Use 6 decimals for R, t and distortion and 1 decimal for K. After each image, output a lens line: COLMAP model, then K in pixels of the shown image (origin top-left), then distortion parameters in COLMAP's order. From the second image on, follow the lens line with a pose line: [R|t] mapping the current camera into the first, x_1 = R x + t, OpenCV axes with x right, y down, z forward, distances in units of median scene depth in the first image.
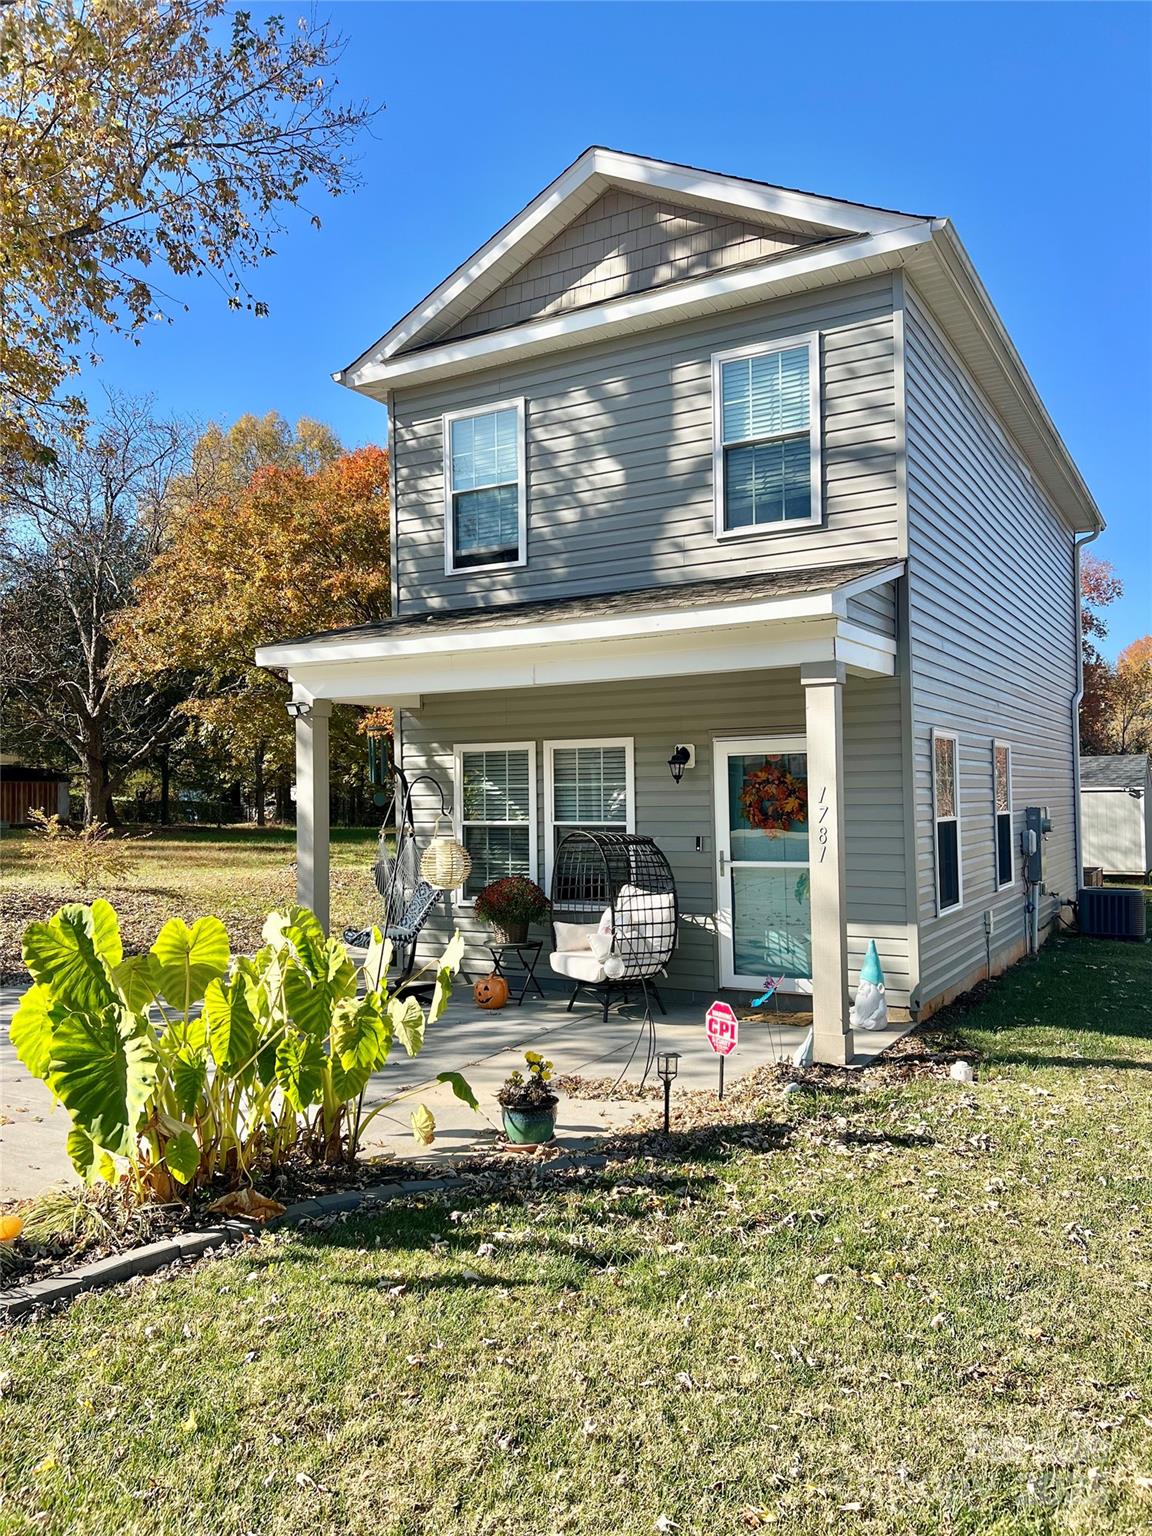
lens RADIAL K [[1146.7, 0, 576.0], [0, 1146.7, 768.0], [0, 0, 1]] dist [0.002287, -0.002972]
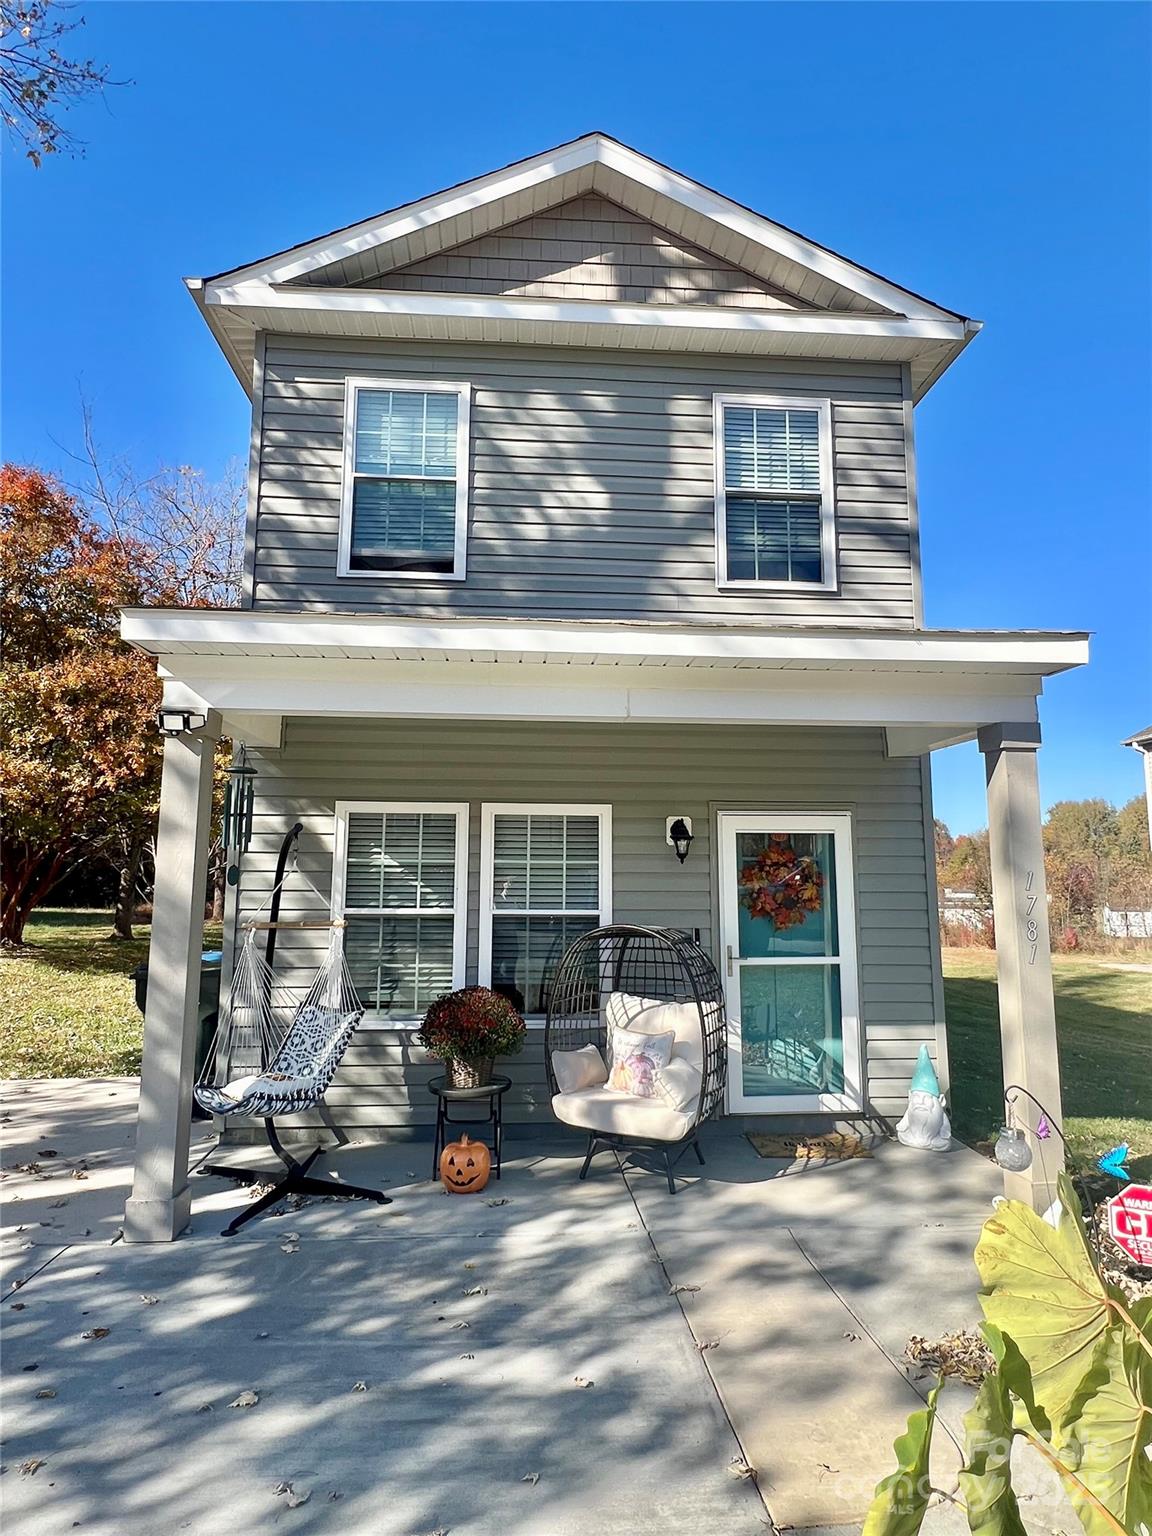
lens RADIAL K [[857.6, 0, 575.7], [0, 857.6, 751.1], [0, 0, 1]] dist [-0.002039, 0.000201]
pose [[0.825942, 0.101023, 0.554630, -0.314000], [-0.030445, 0.990370, -0.135054, 0.018330], [-0.562933, 0.094661, 0.821064, 0.506120]]
